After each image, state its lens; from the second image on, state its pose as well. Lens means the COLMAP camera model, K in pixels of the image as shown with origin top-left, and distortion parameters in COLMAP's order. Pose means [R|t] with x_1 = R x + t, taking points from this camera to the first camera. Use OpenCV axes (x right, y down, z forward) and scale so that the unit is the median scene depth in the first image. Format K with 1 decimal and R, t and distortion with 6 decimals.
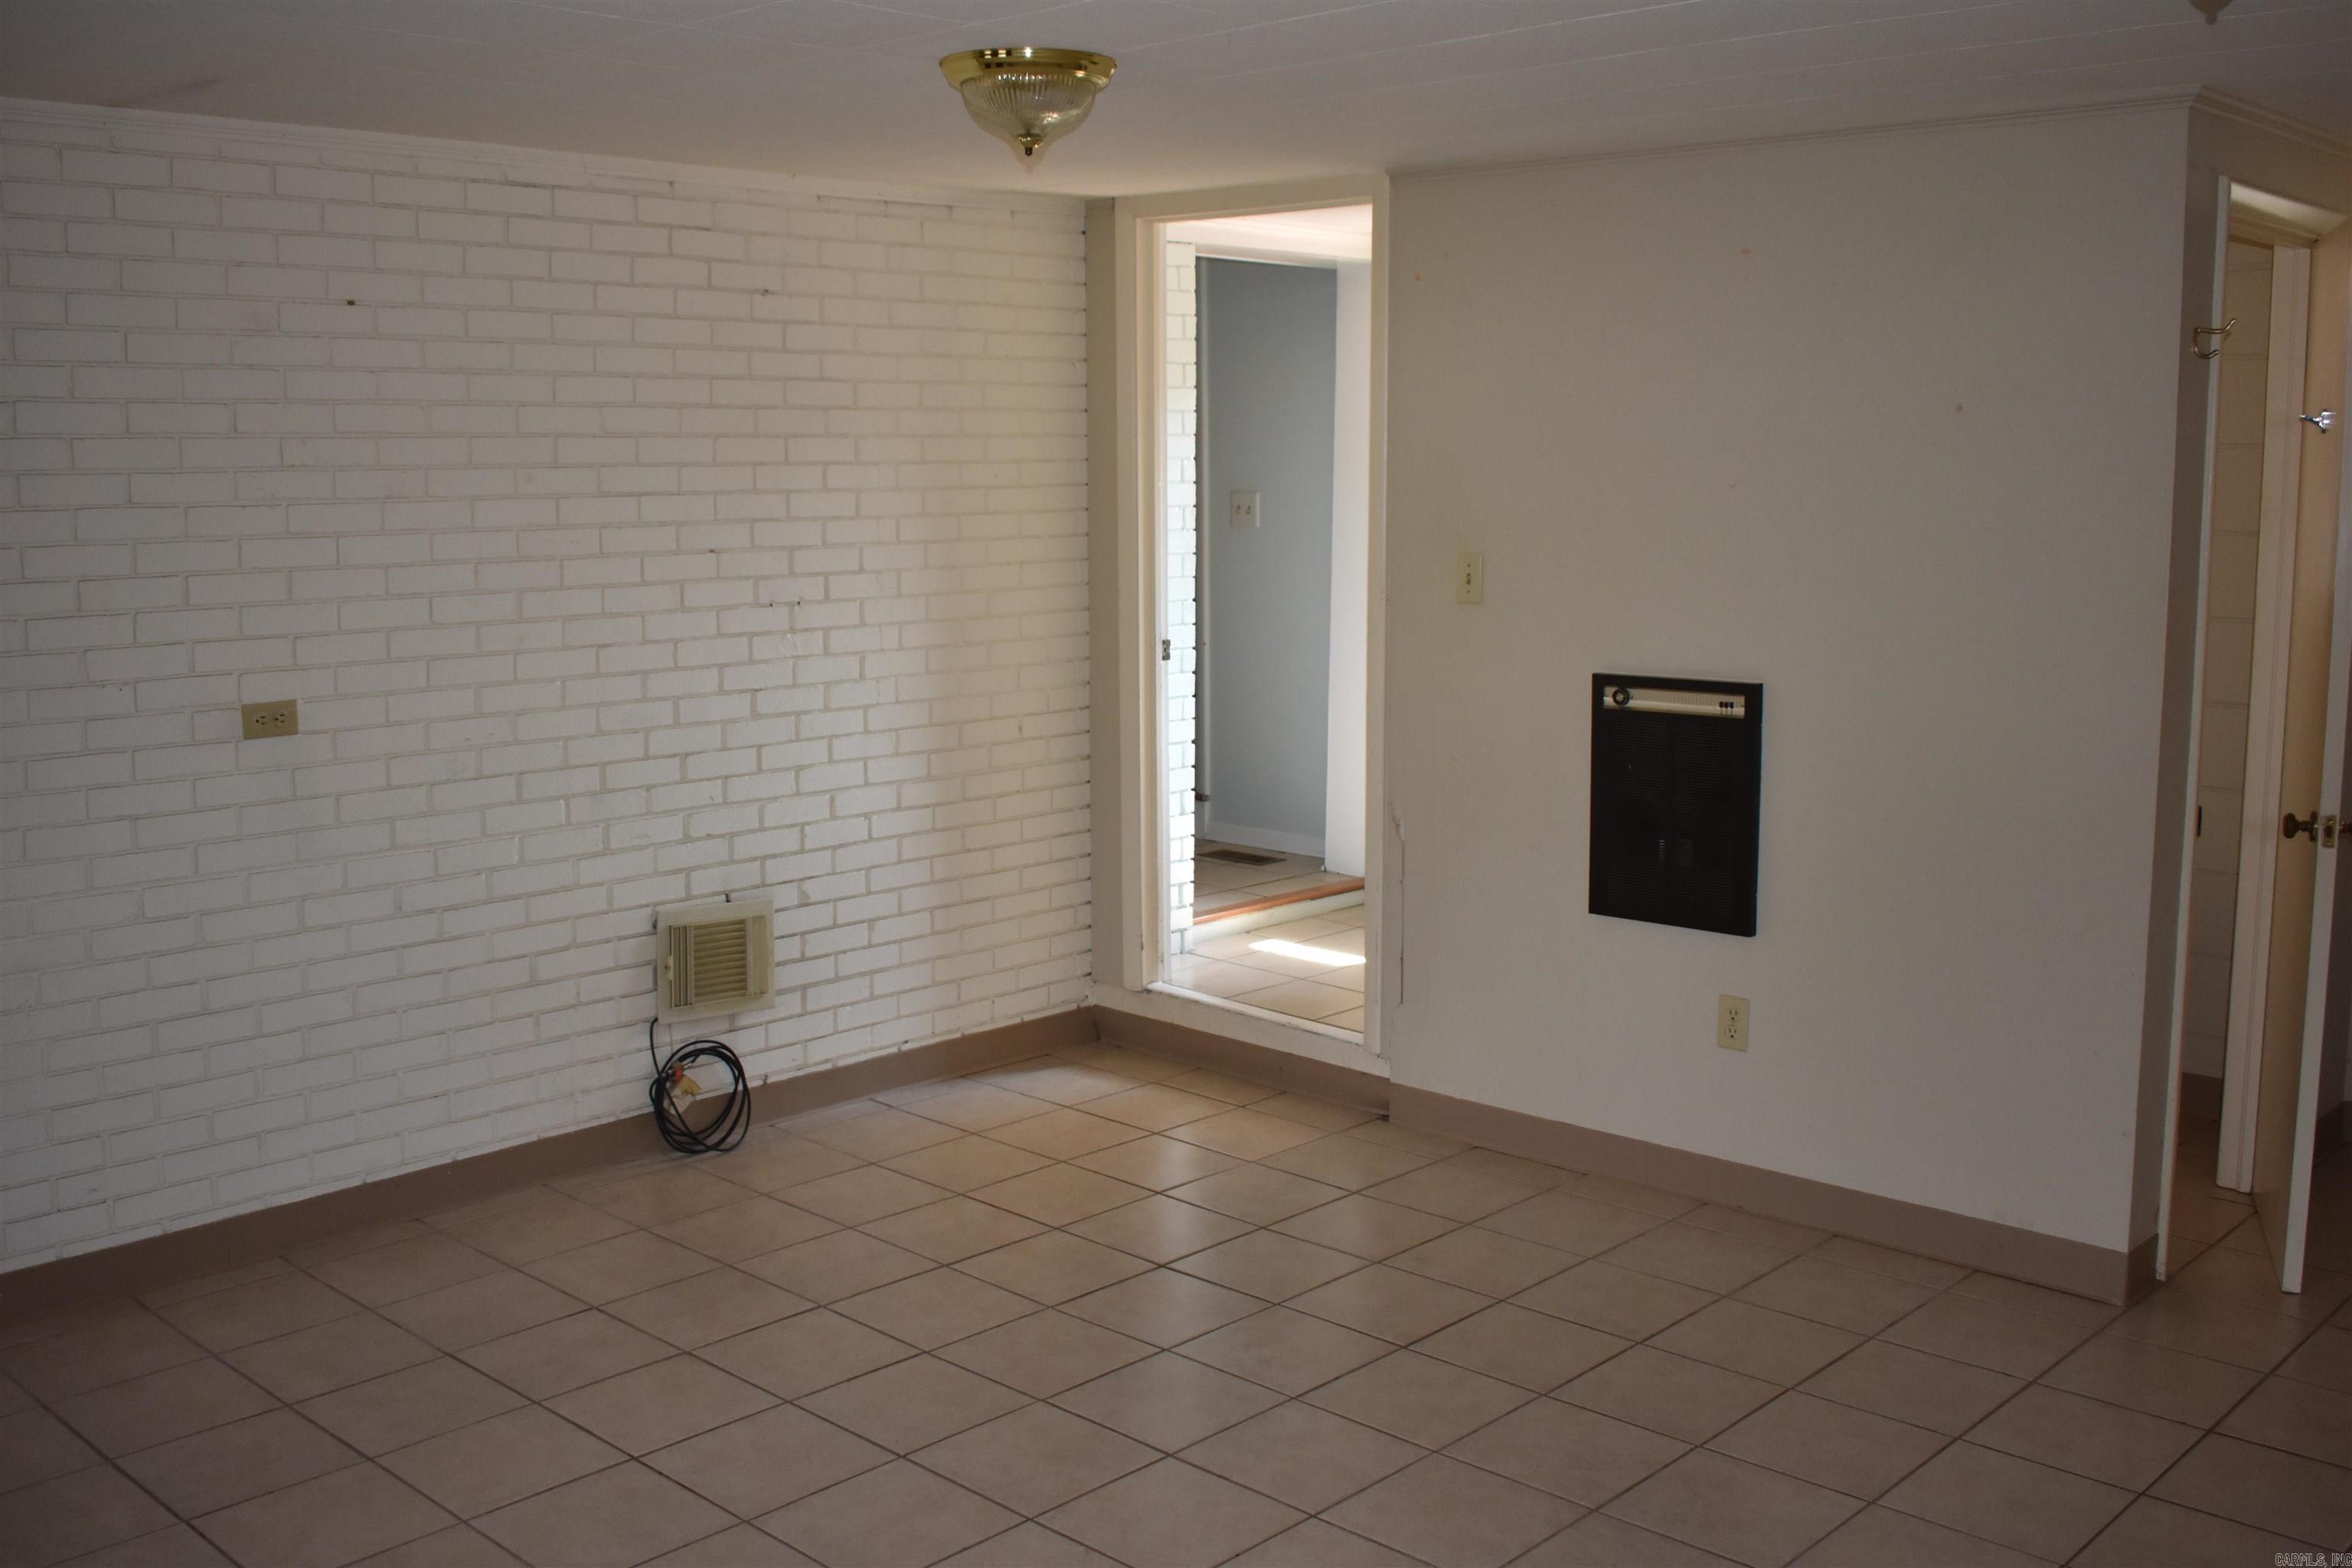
lens RADIAL K [[2223.6, 0, 1176.0], [0, 2223.6, 784.0], [0, 0, 1]] dist [-0.081168, 0.006799]
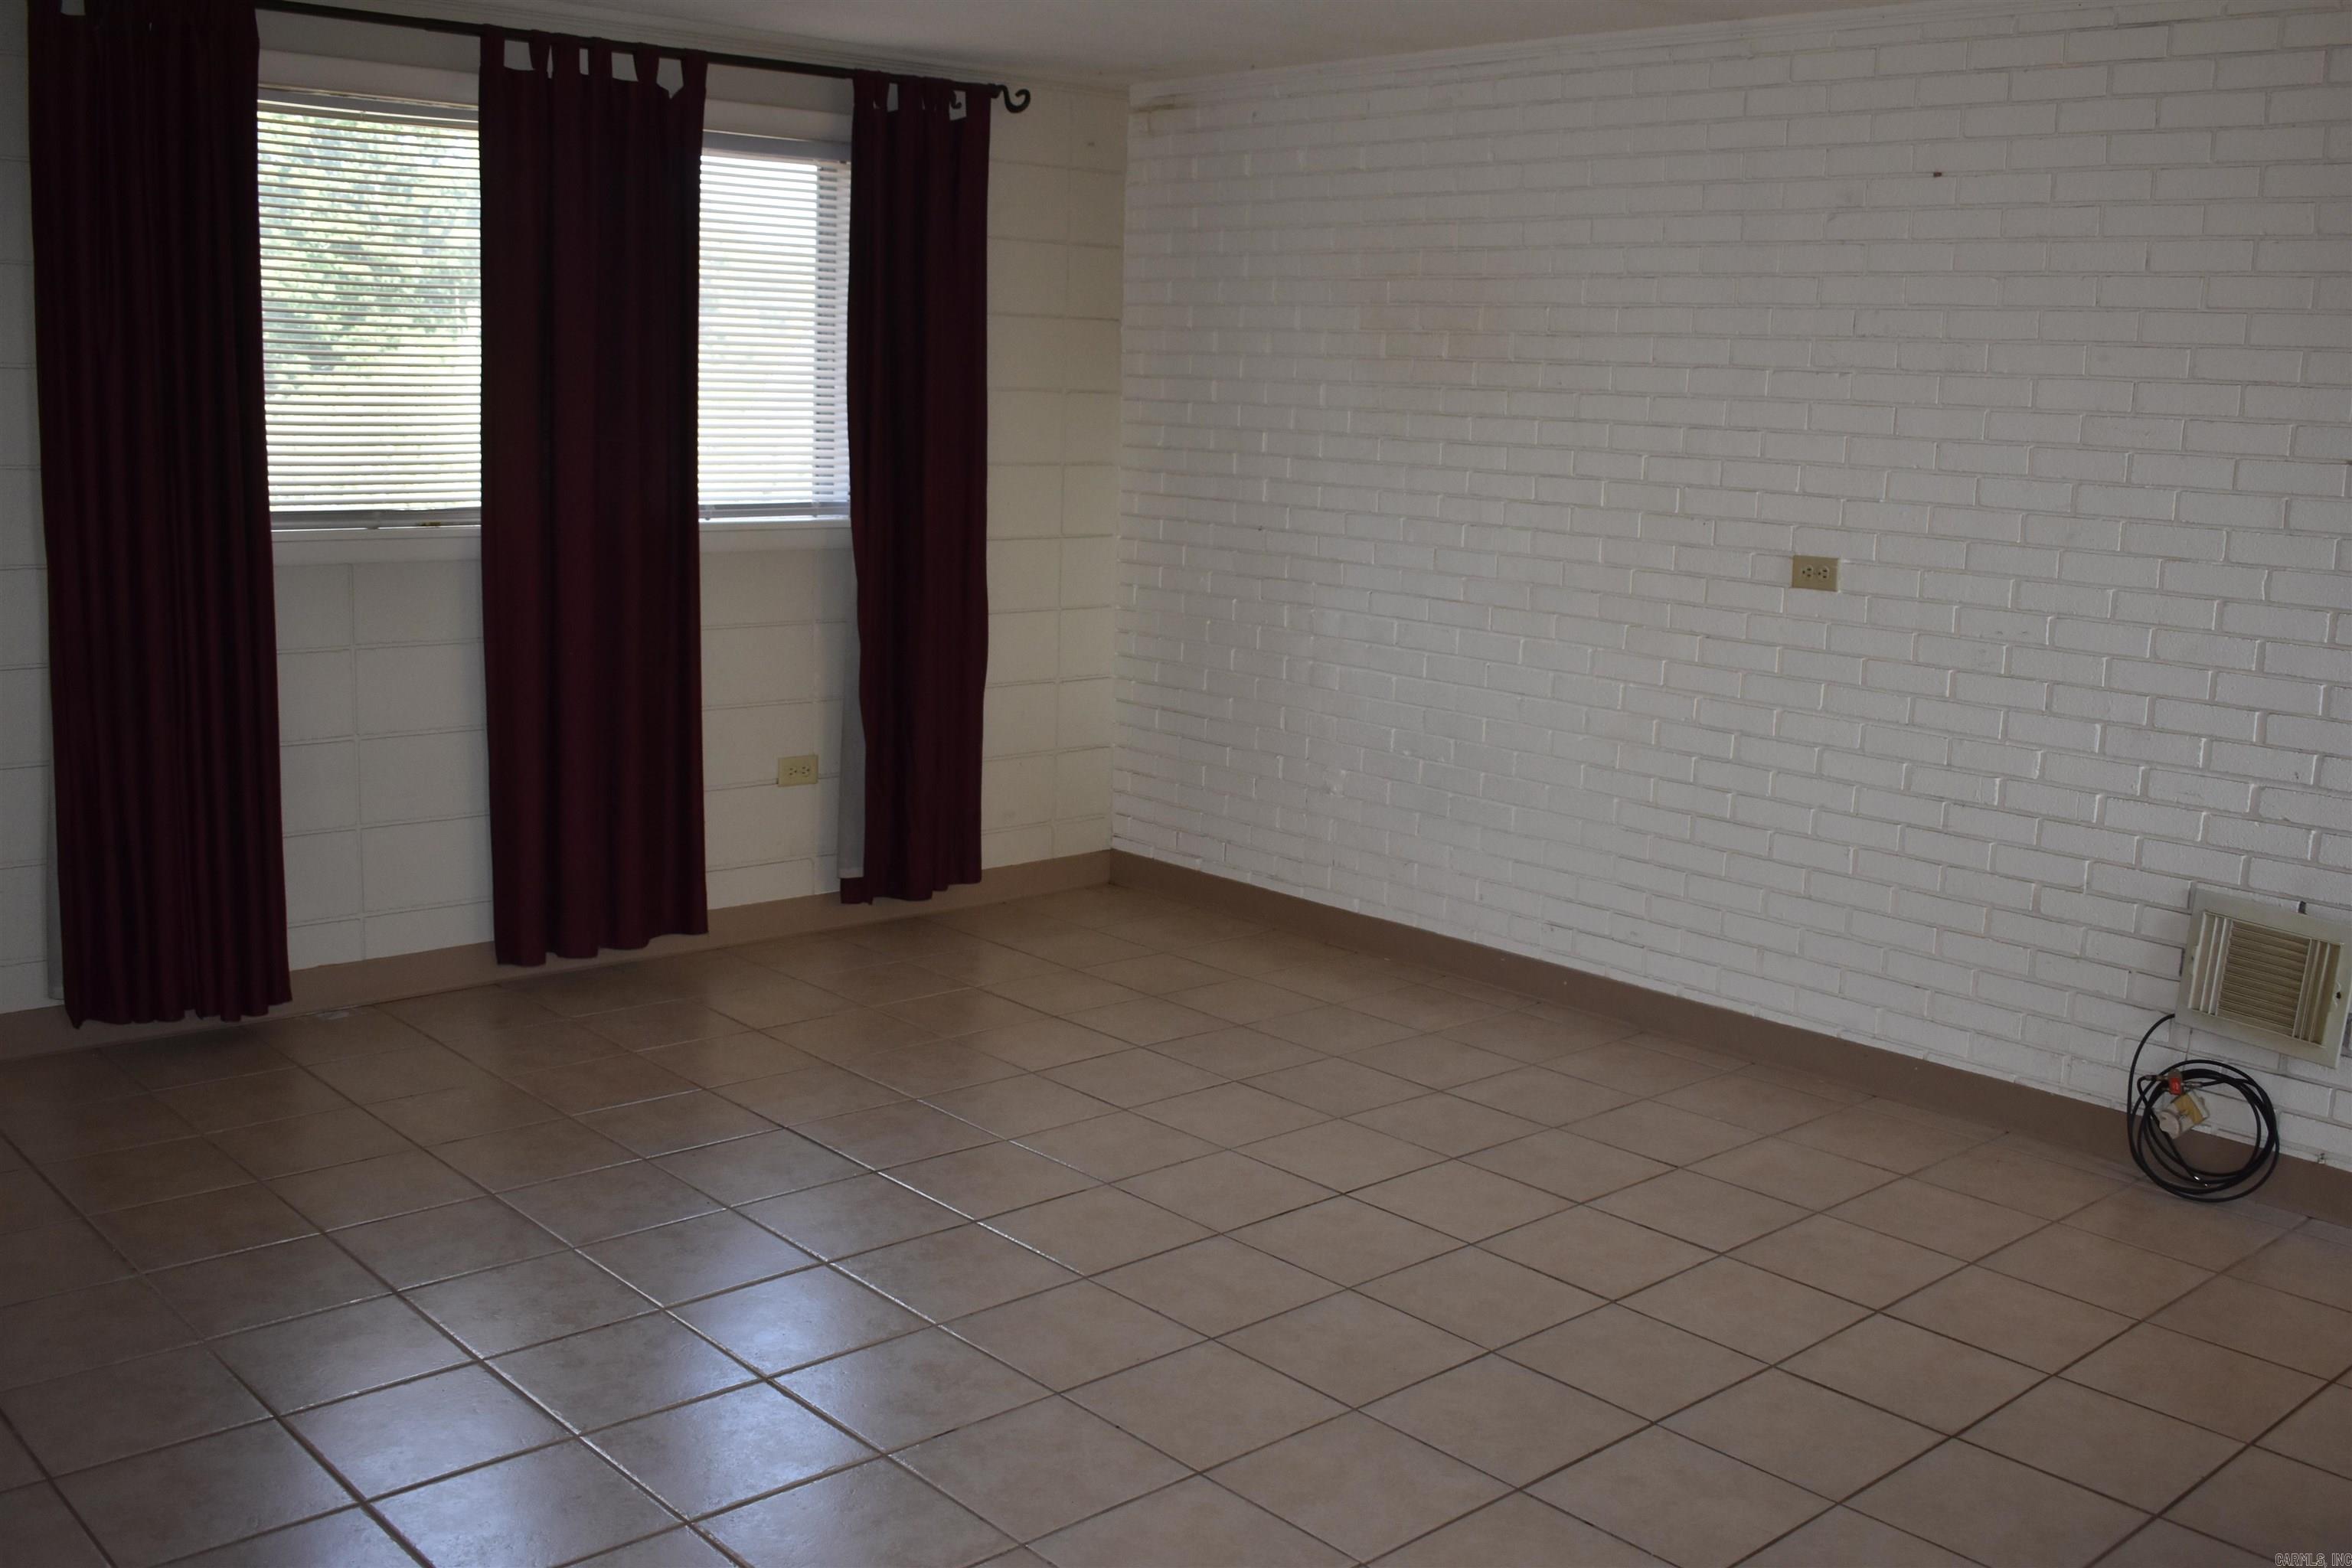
lens RADIAL K [[2223.6, 0, 1176.0], [0, 2223.6, 784.0], [0, 0, 1]] dist [-0.081168, 0.006799]
pose [[-0.076387, 0.179223, -0.980839, 0.611582], [-0.176137, 0.965817, 0.190195, -0.071116], [0.981397, 0.187290, -0.042208, 0.674593]]
